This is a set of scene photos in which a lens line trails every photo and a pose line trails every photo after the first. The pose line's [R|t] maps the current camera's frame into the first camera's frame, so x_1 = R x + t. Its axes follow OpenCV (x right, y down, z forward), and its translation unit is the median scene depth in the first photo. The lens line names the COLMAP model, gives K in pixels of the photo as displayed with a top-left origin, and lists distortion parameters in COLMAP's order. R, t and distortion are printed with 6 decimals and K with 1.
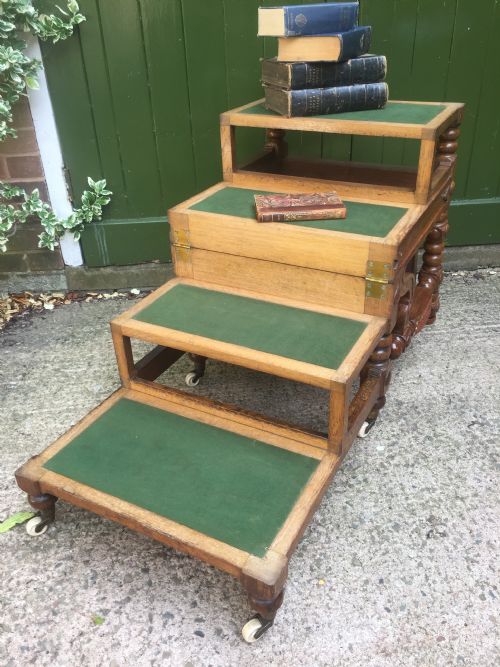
lens RADIAL K [[576.2, 0, 267.2], [0, 576.2, 330.9], [0, 0, 1]] dist [0.079233, -0.111015]
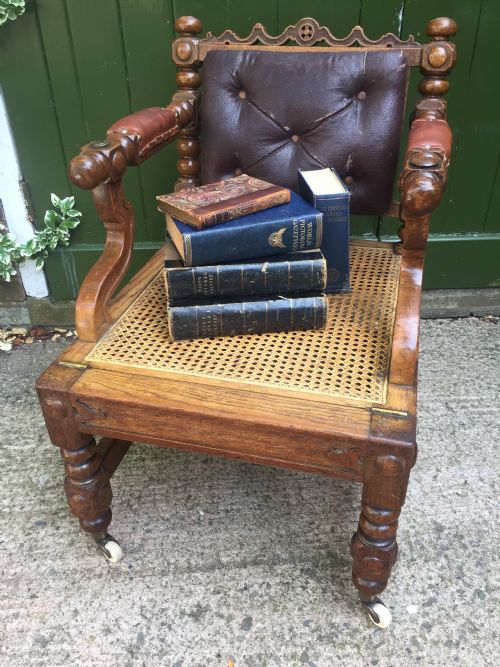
lens RADIAL K [[576.2, 0, 267.0], [0, 576.2, 330.9], [0, 0, 1]] dist [0.079233, -0.111015]
pose [[0.998914, 0.037503, -0.027642, 0.018134], [-0.036198, 0.998272, 0.046297, -0.144242], [0.029331, -0.045246, 0.998545, 0.238102]]
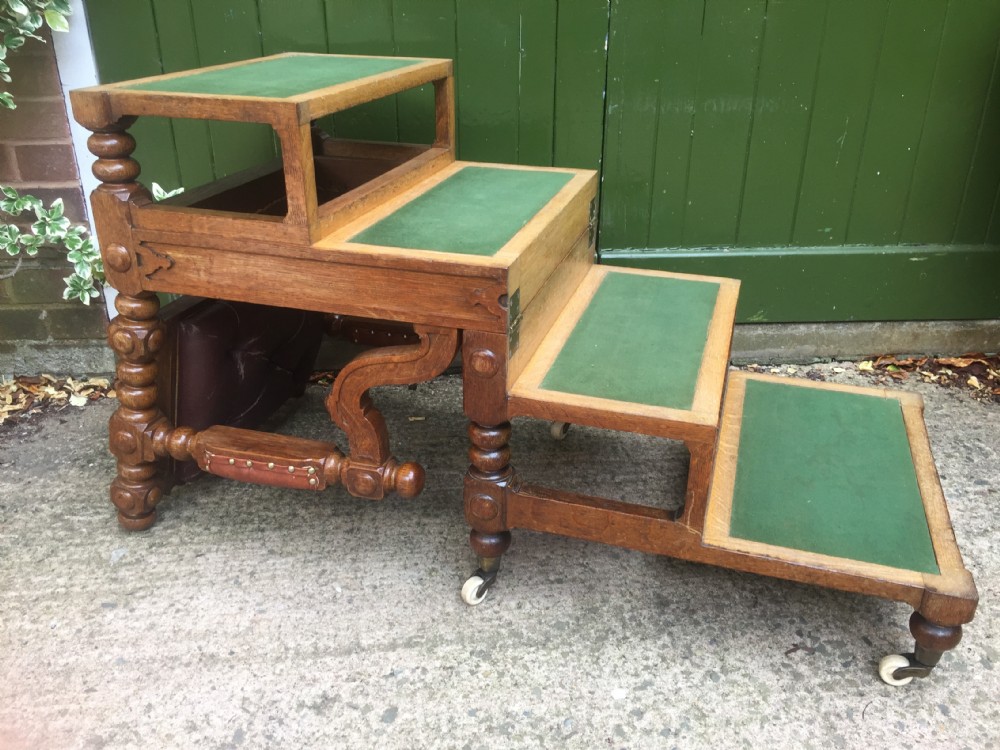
lens RADIAL K [[863.9, 0, 525.3], [0, 863.9, 364.4], [0, 0, 1]] dist [0.079233, -0.111015]
pose [[0.999346, 0.035509, 0.006898, 0.079055], [-0.034737, 0.995265, -0.090780, -0.017765], [-0.010088, 0.090481, 0.995847, 0.153409]]
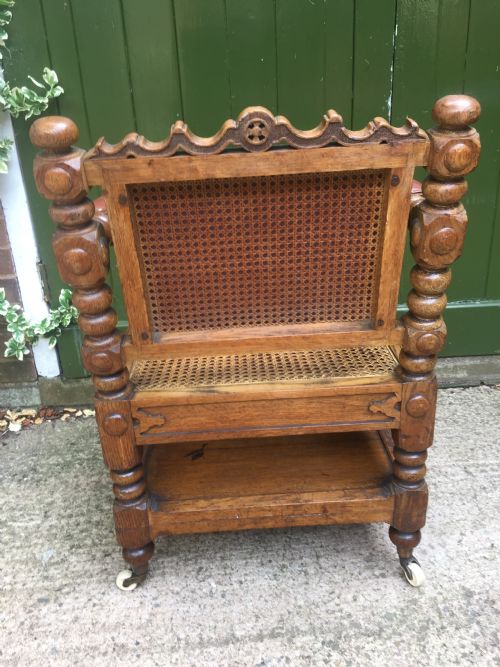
lens RADIAL K [[576.2, 0, 268.8], [0, 576.2, 329.9], [0, 0, 1]] dist [0.079233, -0.111015]
pose [[0.999078, 0.001573, -0.042900, 0.018416], [-0.007521, 0.990286, -0.138843, -0.082912], [0.042264, 0.139038, 0.989385, 0.235250]]
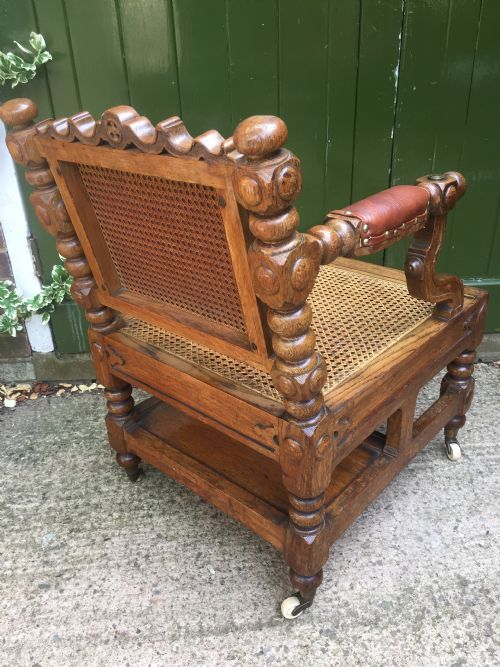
lens RADIAL K [[576.2, 0, 267.2], [0, 576.2, 330.4], [0, 0, 1]] dist [0.079233, -0.111015]
pose [[0.999415, 0.012553, -0.031821, 0.008208], [-0.014236, 0.998481, -0.053222, -0.130778], [0.031105, 0.053643, 0.998076, 0.245993]]
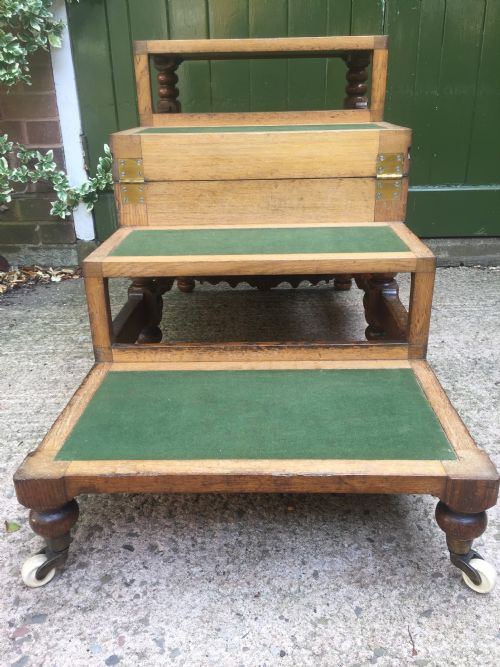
lens RADIAL K [[576.2, 0, 266.0], [0, 576.2, 337.6], [0, 0, 1]] dist [0.079233, -0.111015]
pose [[0.994580, 0.047858, -0.092300, 0.079604], [-0.060189, 0.988904, -0.135816, 0.203846], [0.084776, 0.140636, 0.986425, 0.117942]]
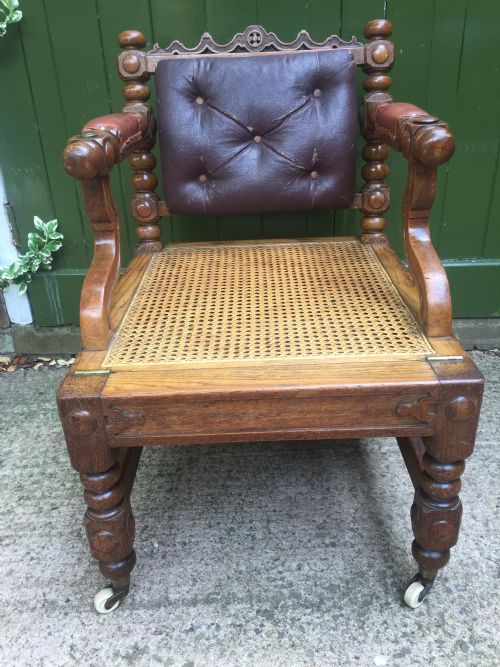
lens RADIAL K [[576.2, 0, 268.5], [0, 576.2, 331.1], [0, 0, 1]] dist [0.079233, -0.111015]
pose [[0.995072, 0.041924, -0.089859, 0.099141], [-0.047639, 0.996912, -0.062420, -0.086428], [0.086965, 0.066393, 0.993997, 0.292404]]
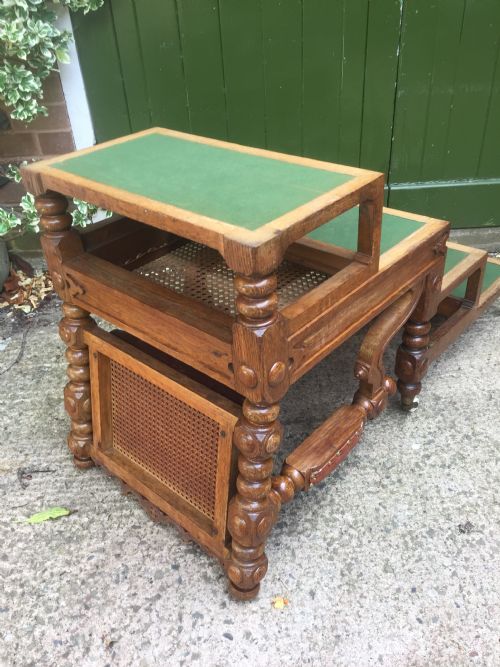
lens RADIAL K [[576.2, 0, 266.9], [0, 576.2, 331.6], [0, 0, 1]] dist [0.079233, -0.111015]
pose [[0.998319, 0.019403, -0.054613, -0.003532], [-0.015617, 0.997499, 0.068927, -0.044392], [0.055814, -0.067958, 0.996126, 0.025754]]
